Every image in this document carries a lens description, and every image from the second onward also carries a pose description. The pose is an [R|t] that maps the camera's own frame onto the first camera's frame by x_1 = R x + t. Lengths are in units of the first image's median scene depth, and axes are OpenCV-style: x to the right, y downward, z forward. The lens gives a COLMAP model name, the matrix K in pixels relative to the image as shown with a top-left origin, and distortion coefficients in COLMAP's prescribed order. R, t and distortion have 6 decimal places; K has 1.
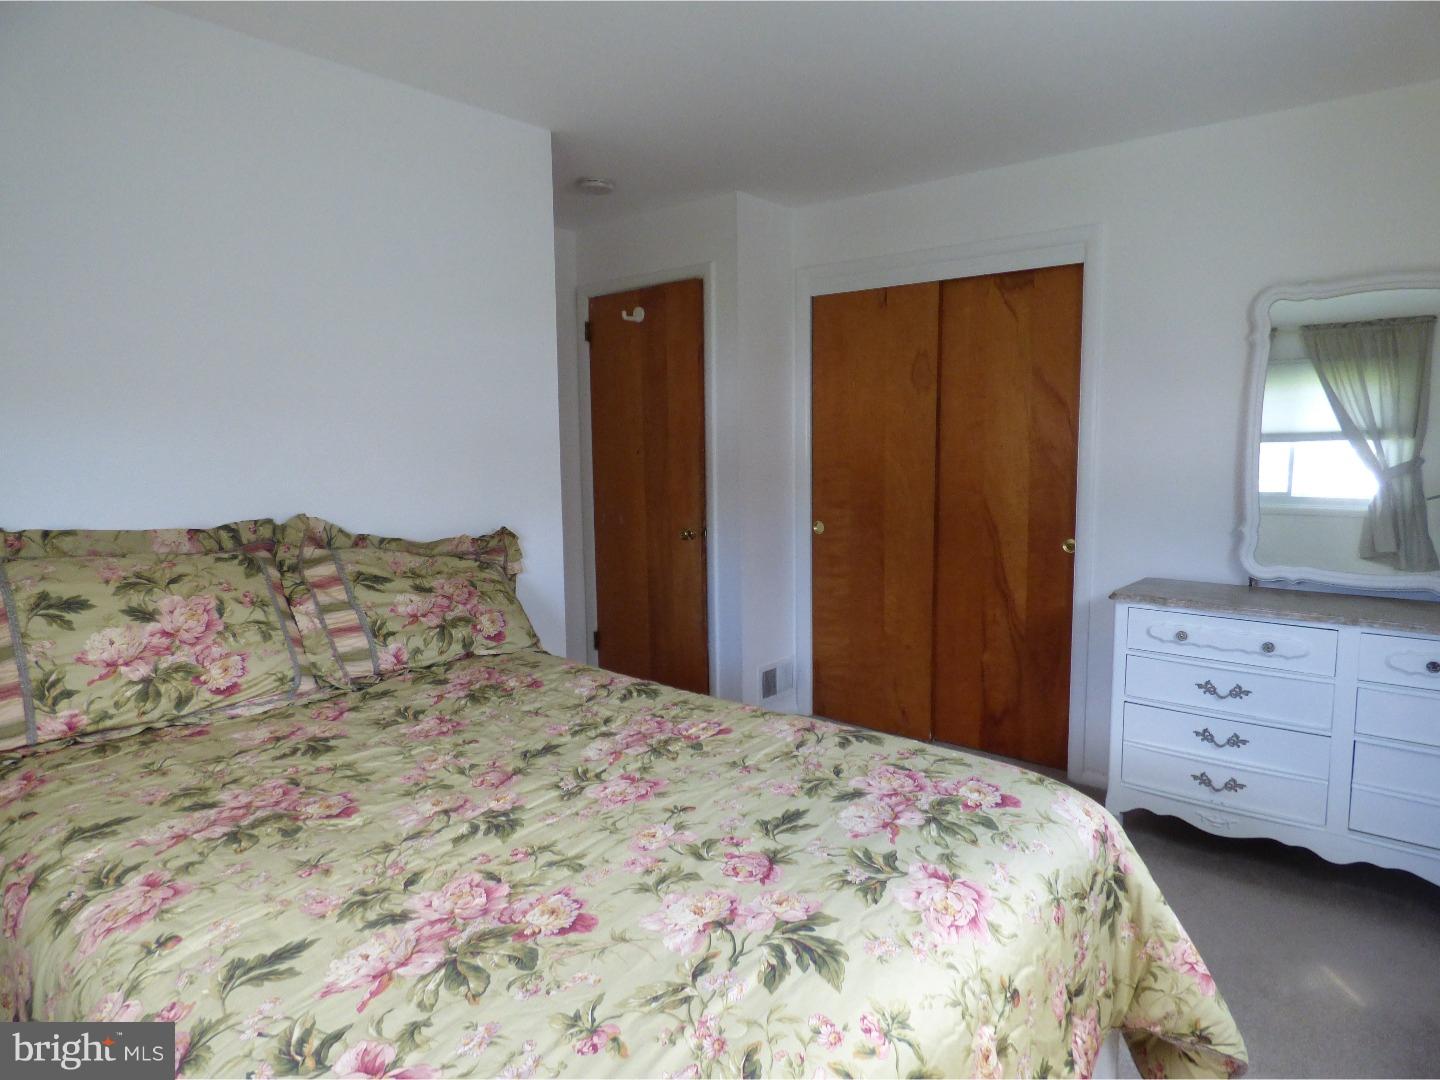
lens RADIAL K [[879.1, 0, 726.8], [0, 879.1, 536.0], [0, 0, 1]] dist [-0.002330, -0.002882]
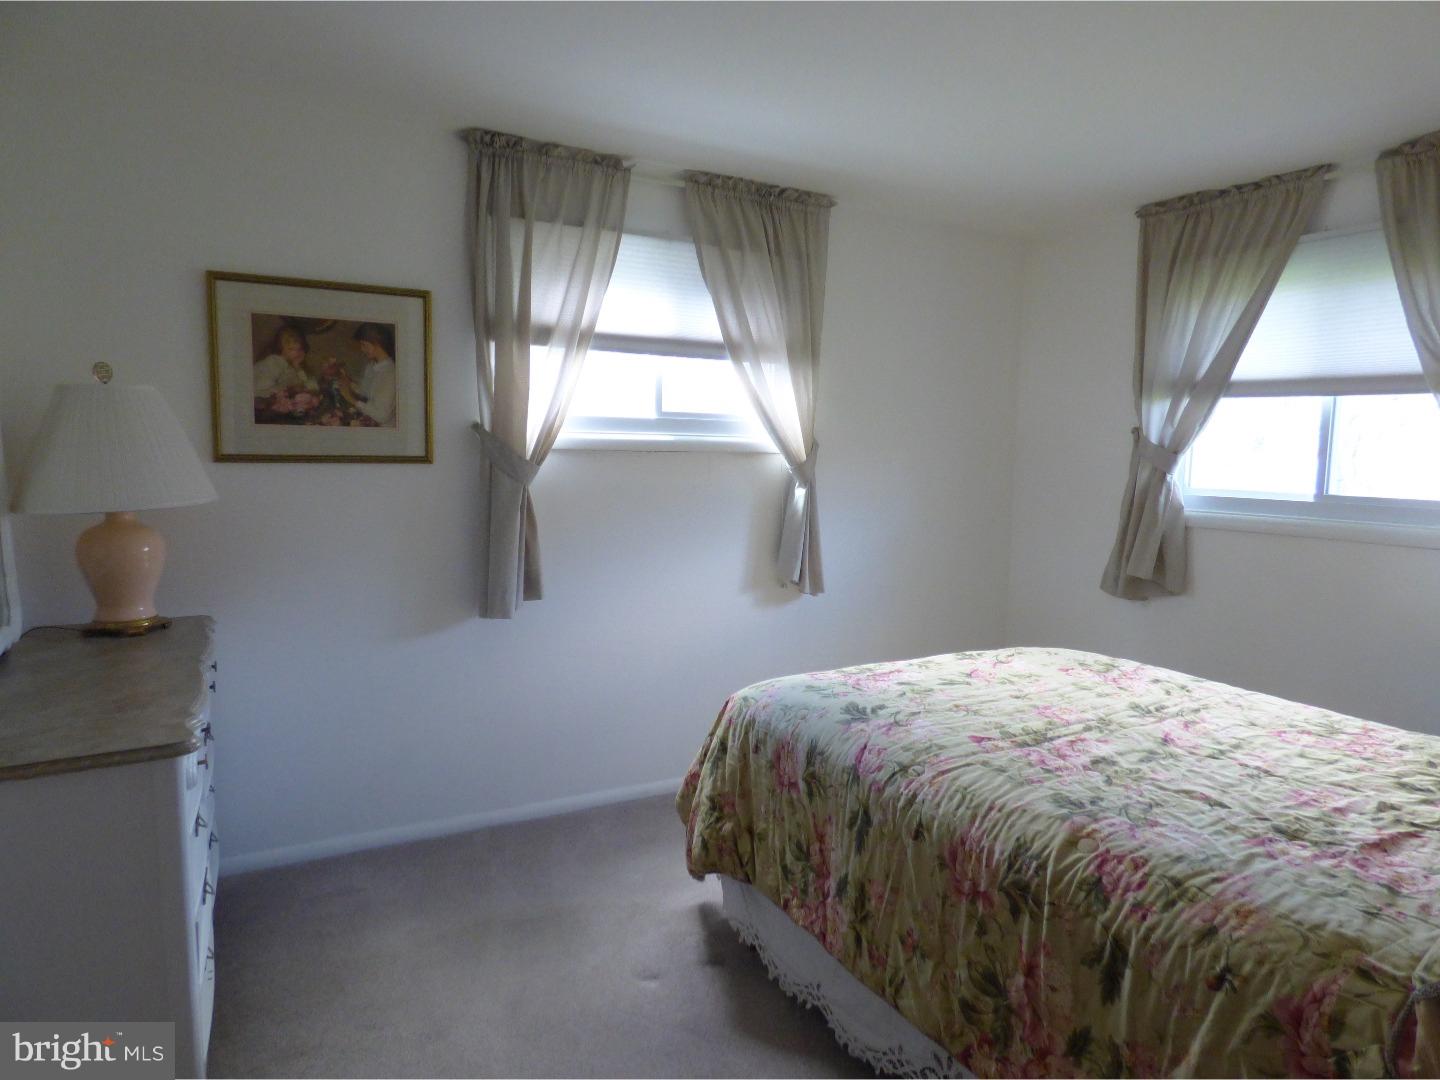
lens RADIAL K [[879.1, 0, 726.8], [0, 879.1, 536.0], [0, 0, 1]] dist [-0.002330, -0.002882]
pose [[-0.934424, -0.035872, 0.354350, -0.117124], [0.033243, 0.981788, 0.187051, -0.297029], [-0.354607, 0.186564, -0.916214, 2.759641]]
